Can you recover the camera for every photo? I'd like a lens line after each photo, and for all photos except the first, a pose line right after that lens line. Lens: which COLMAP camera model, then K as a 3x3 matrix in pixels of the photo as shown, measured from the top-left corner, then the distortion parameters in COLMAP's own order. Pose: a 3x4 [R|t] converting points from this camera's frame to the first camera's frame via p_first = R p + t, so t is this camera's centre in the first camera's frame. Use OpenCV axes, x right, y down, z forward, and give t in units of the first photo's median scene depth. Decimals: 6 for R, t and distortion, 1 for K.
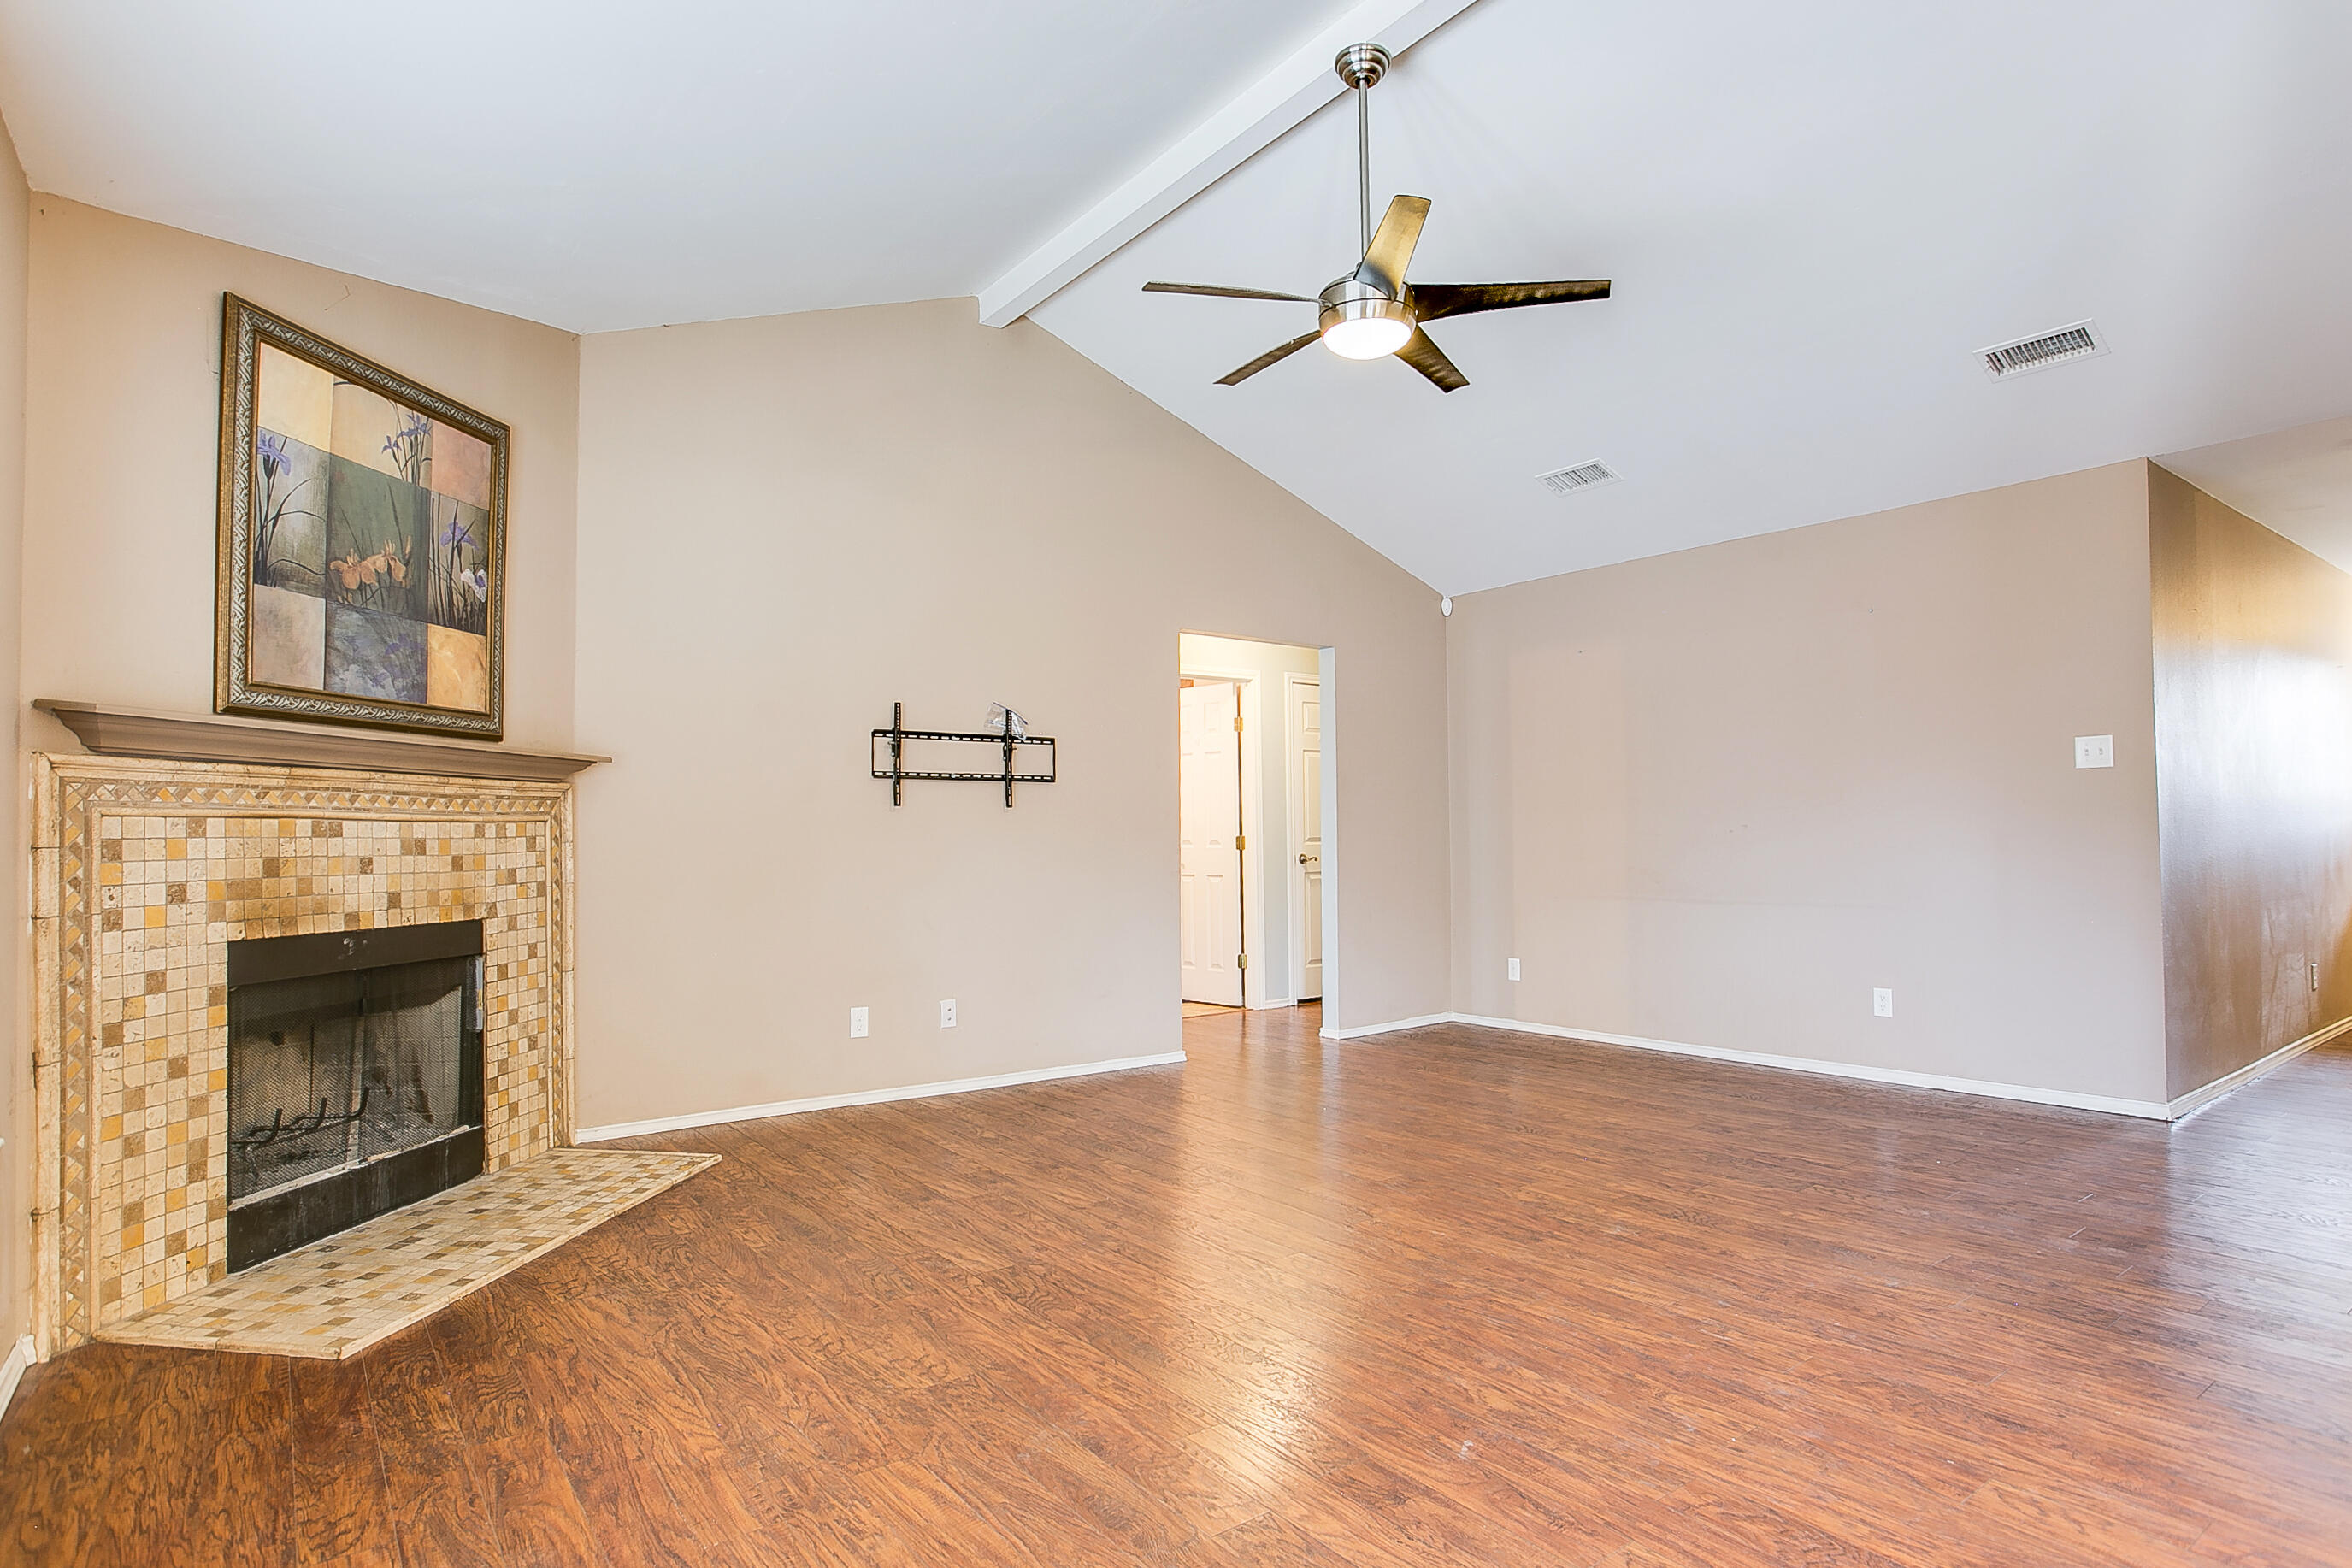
lens RADIAL K [[1233.3, 0, 1171.7], [0, 1233.3, 804.0], [0, 0, 1]] dist [-0.049405, 0.025025]
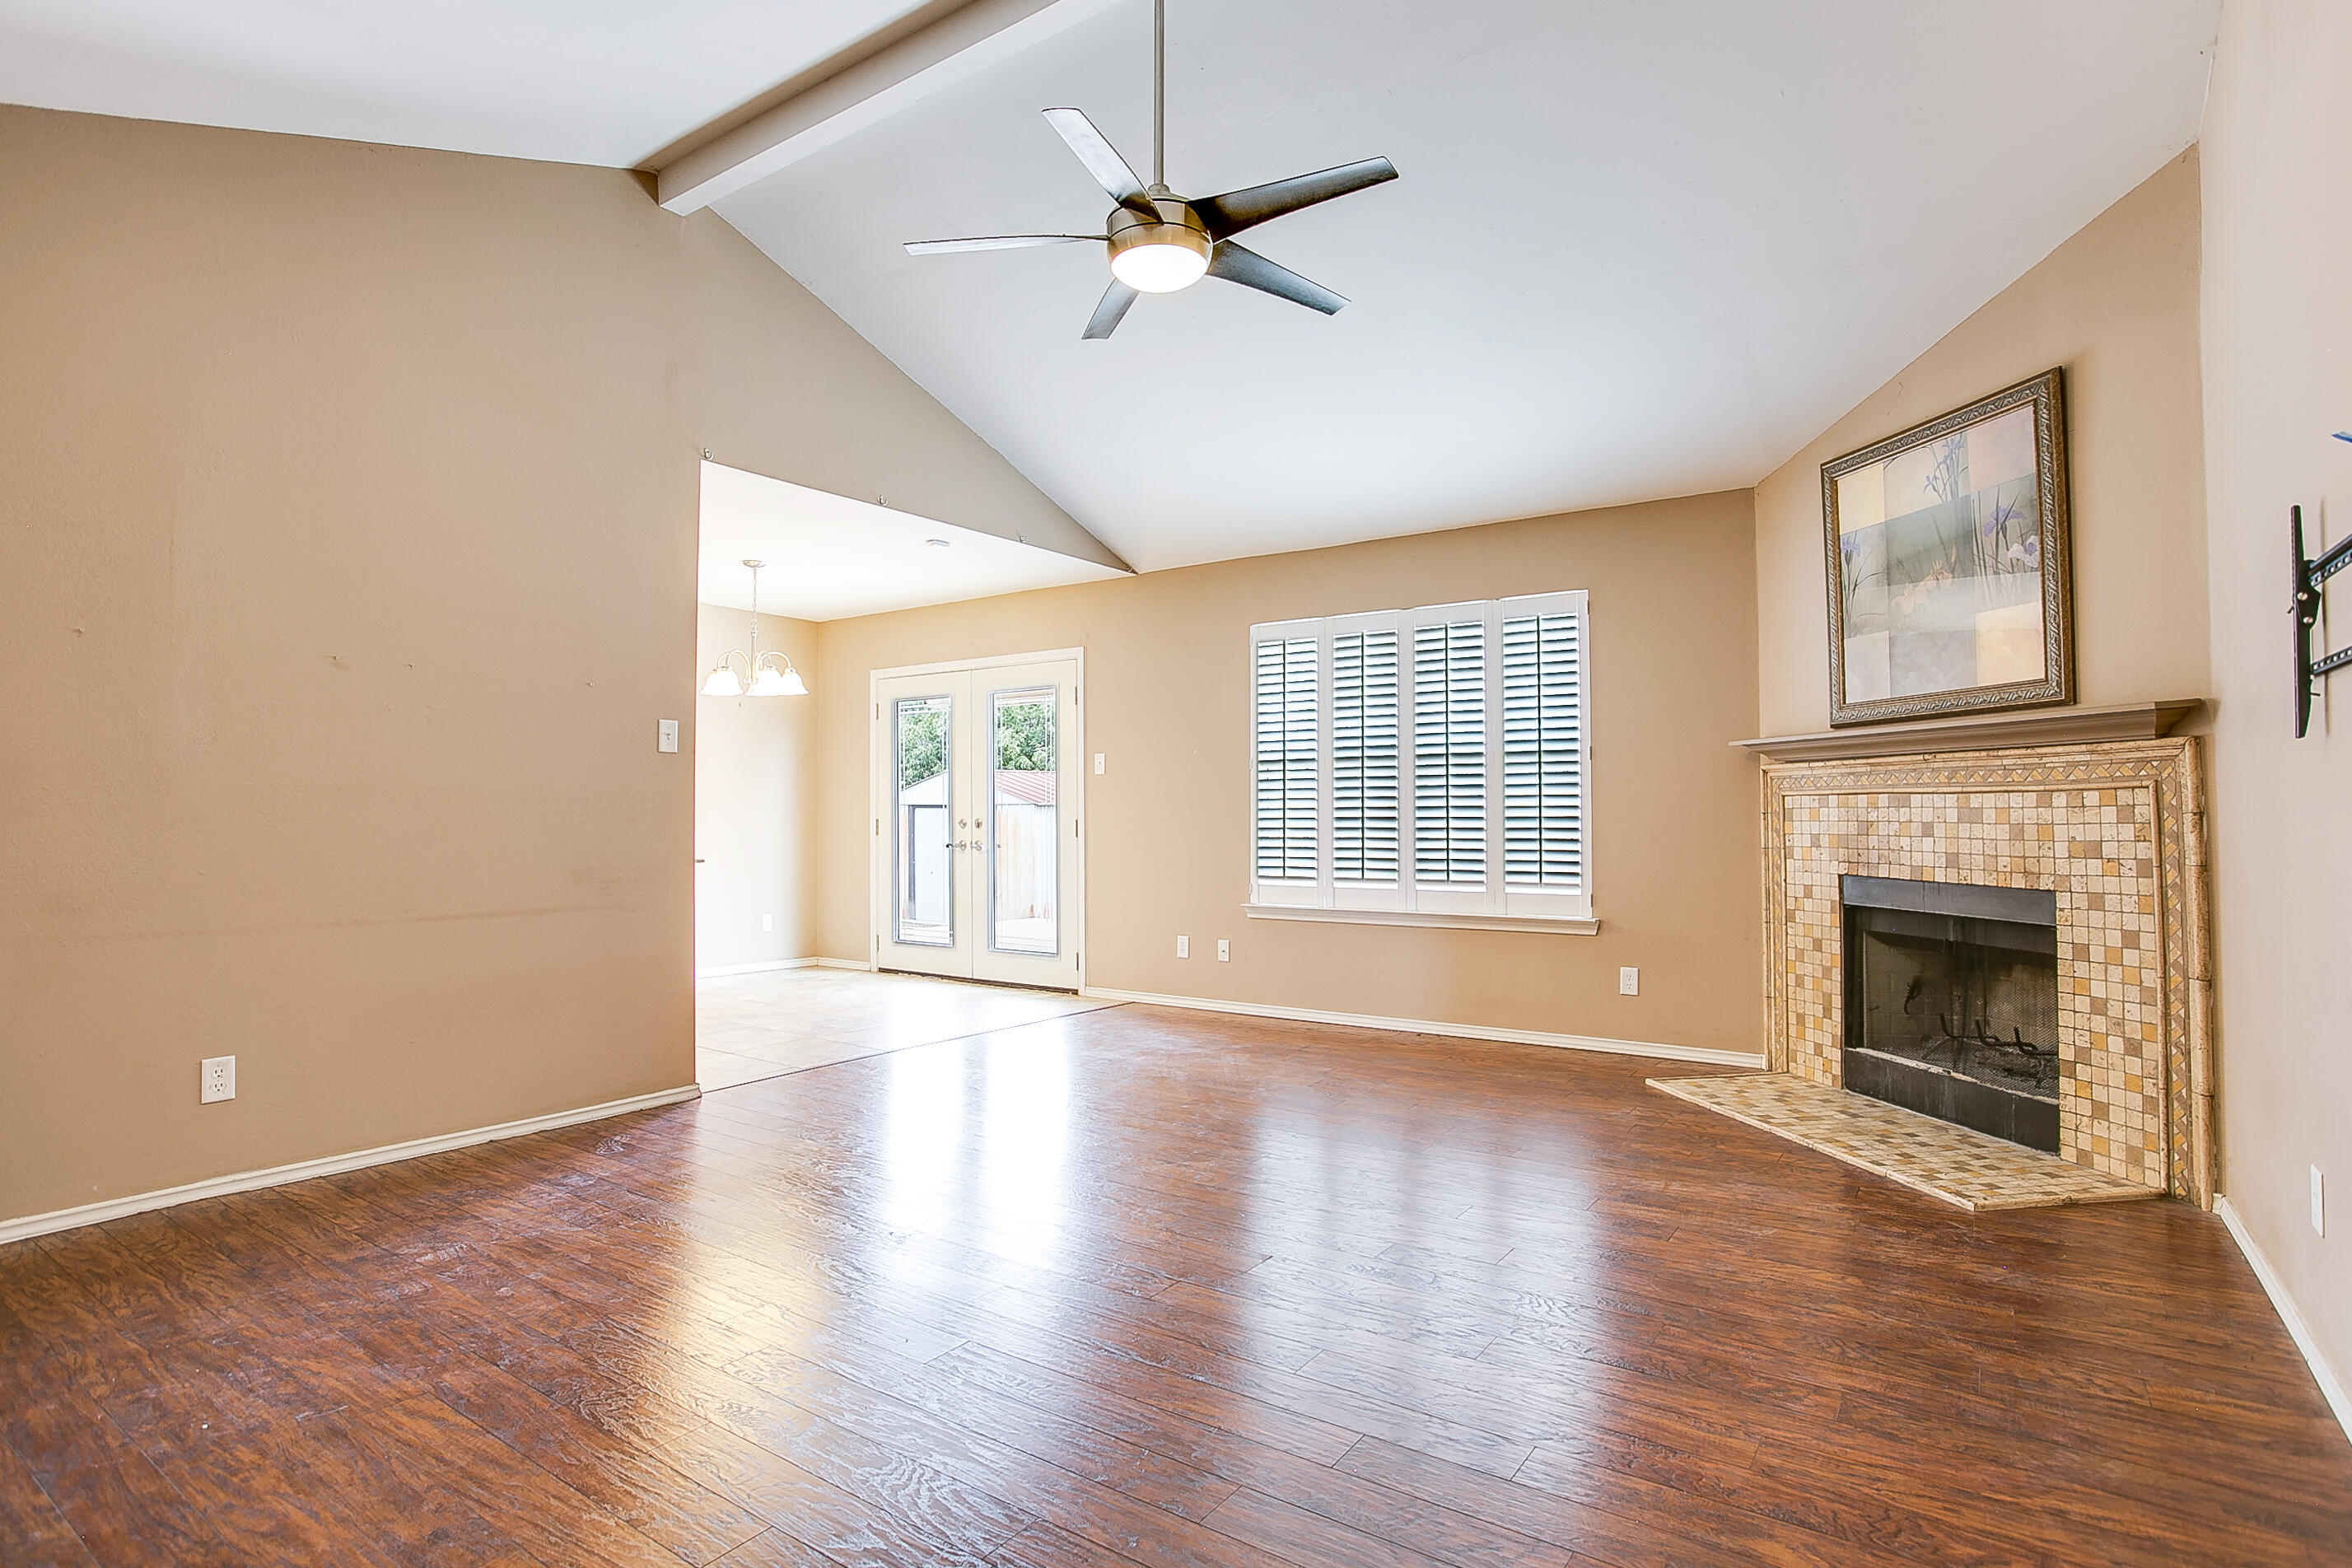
lens RADIAL K [[1183.4, 0, 1180.3], [0, 1183.4, 781.4], [0, 0, 1]] dist [-0.016202, 0.000724]
pose [[-0.949124, 0.000645, -0.314901, 0.424138], [0.016574, 0.998714, -0.047909, 0.044271], [0.314466, -0.050691, -0.947914, 1.825842]]
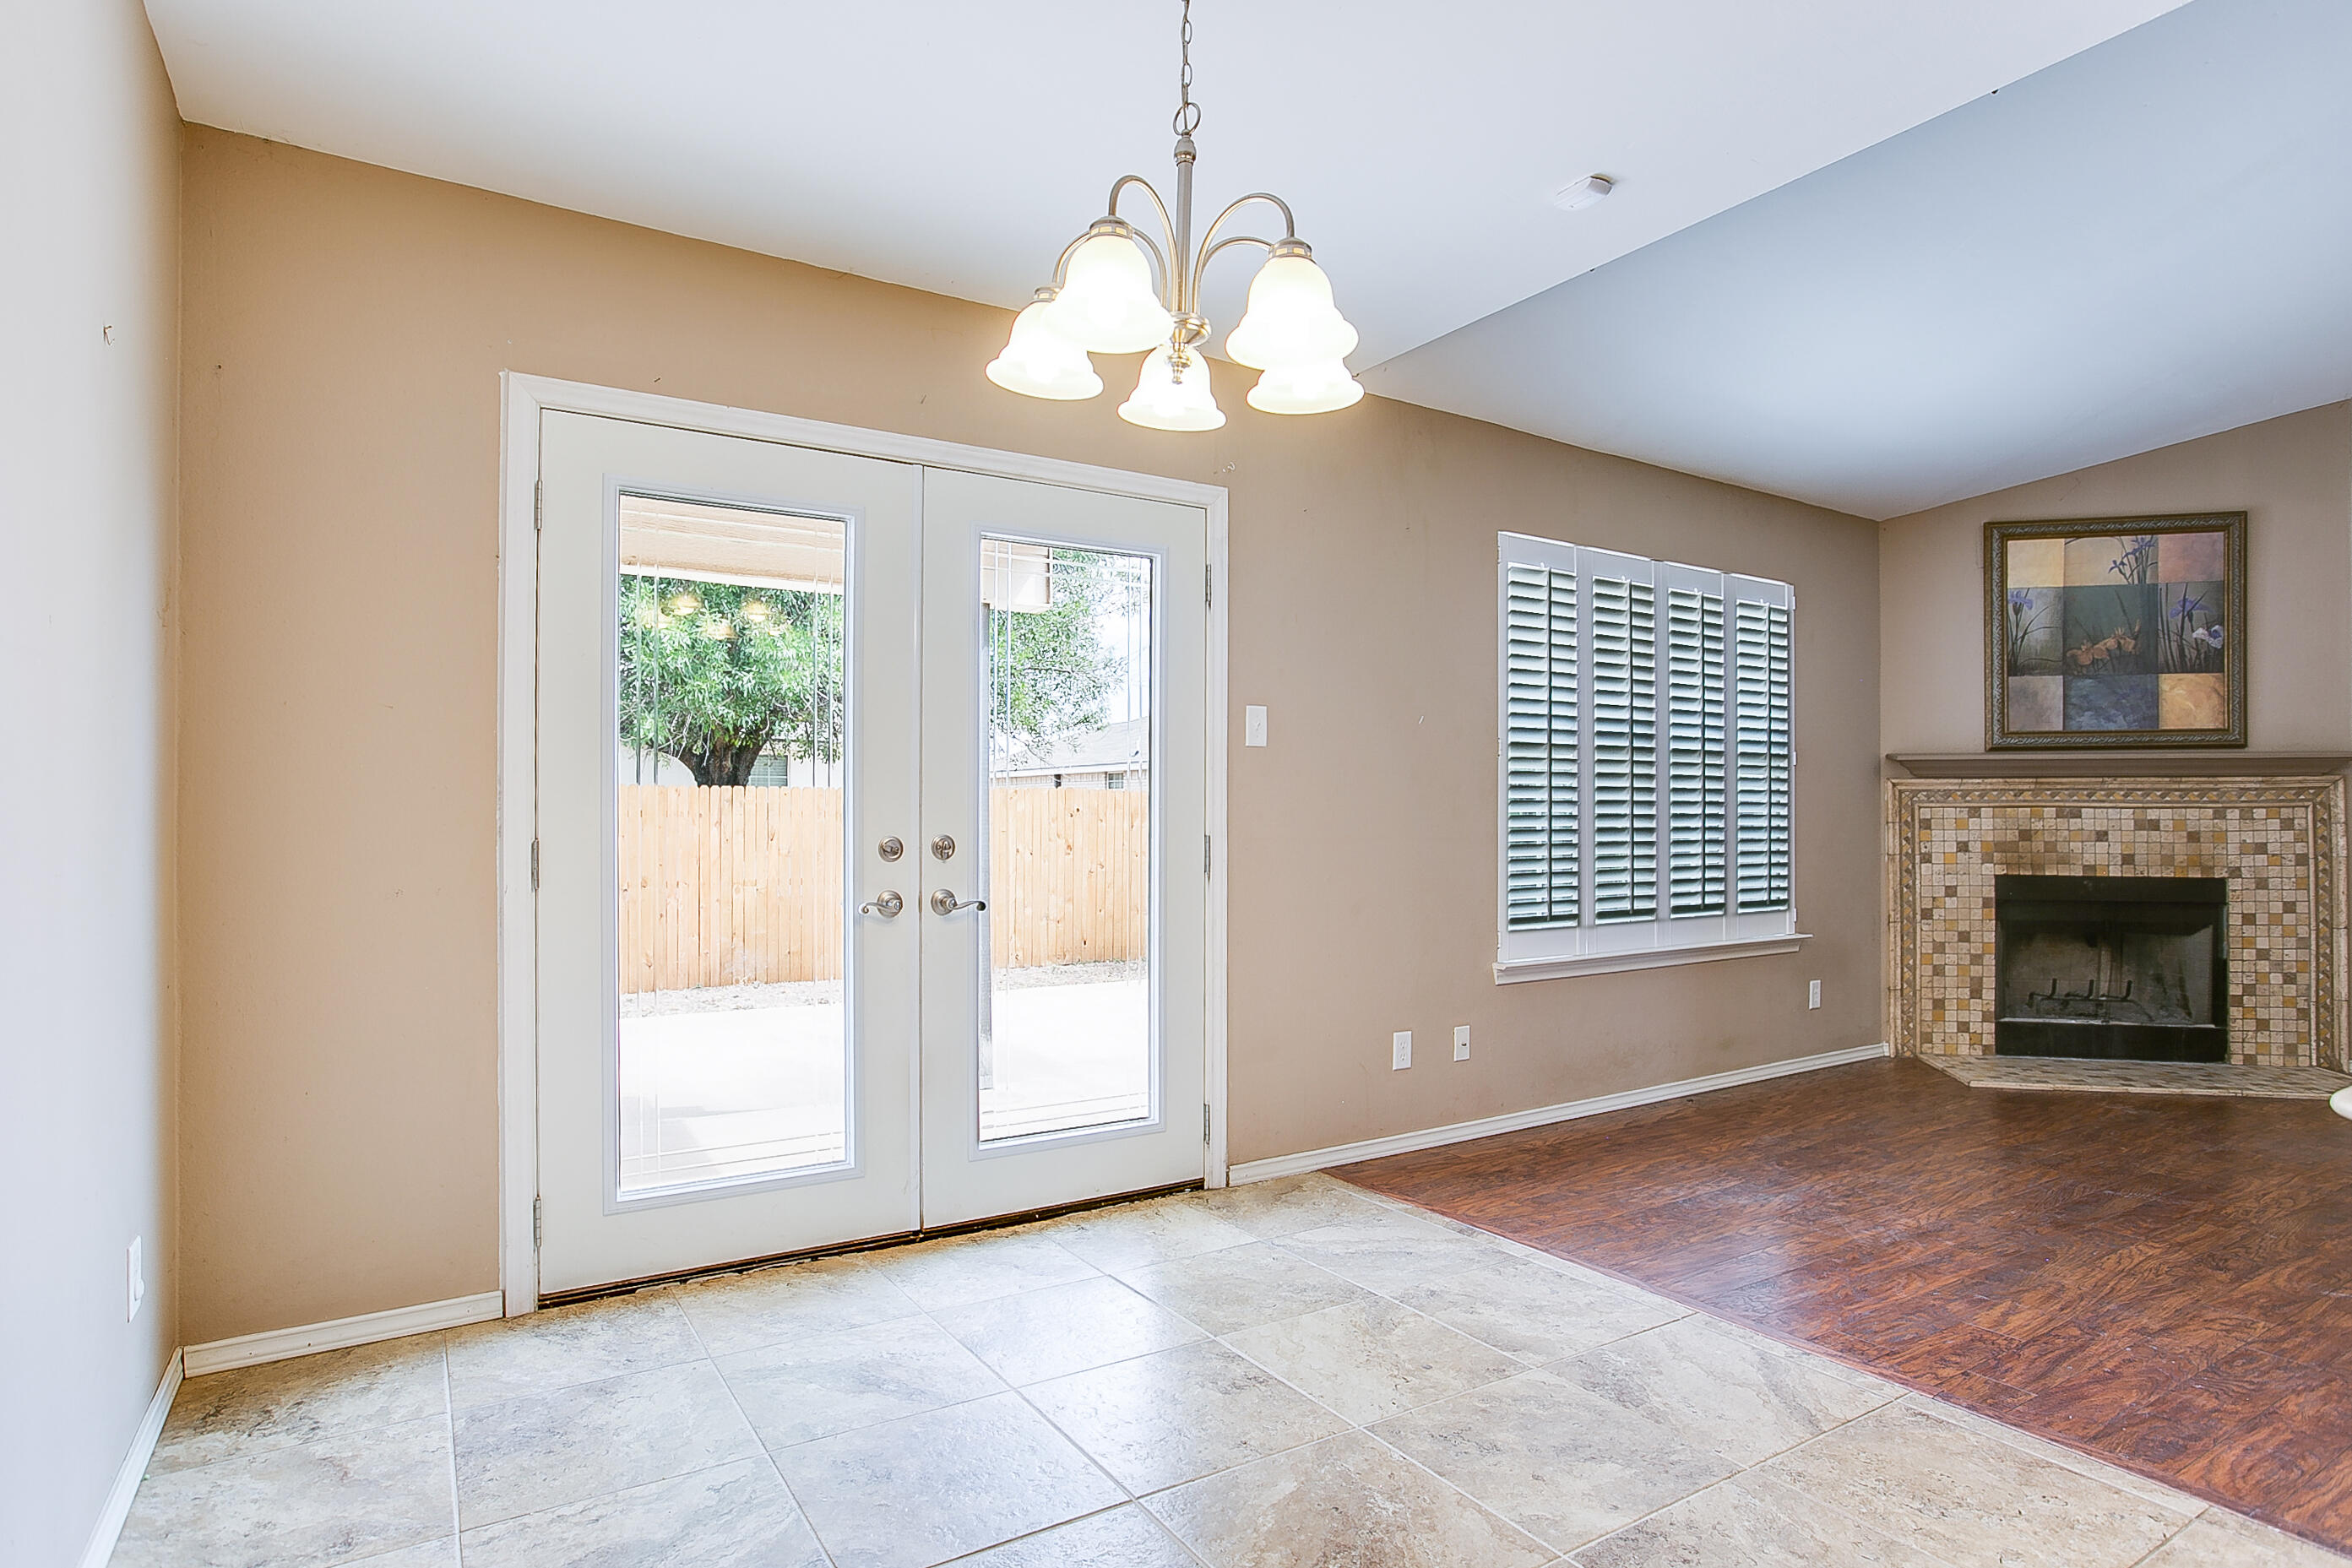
lens RADIAL K [[1256.4, 0, 1171.0], [0, 1256.4, 813.4], [0, 0, 1]] dist [-0.039115, 0.019270]
pose [[-0.081531, 0.004681, -0.996660, 1.010037], [0.024114, 0.999706, 0.002723, -0.012461], [0.996379, -0.023811, -0.081620, -0.081343]]
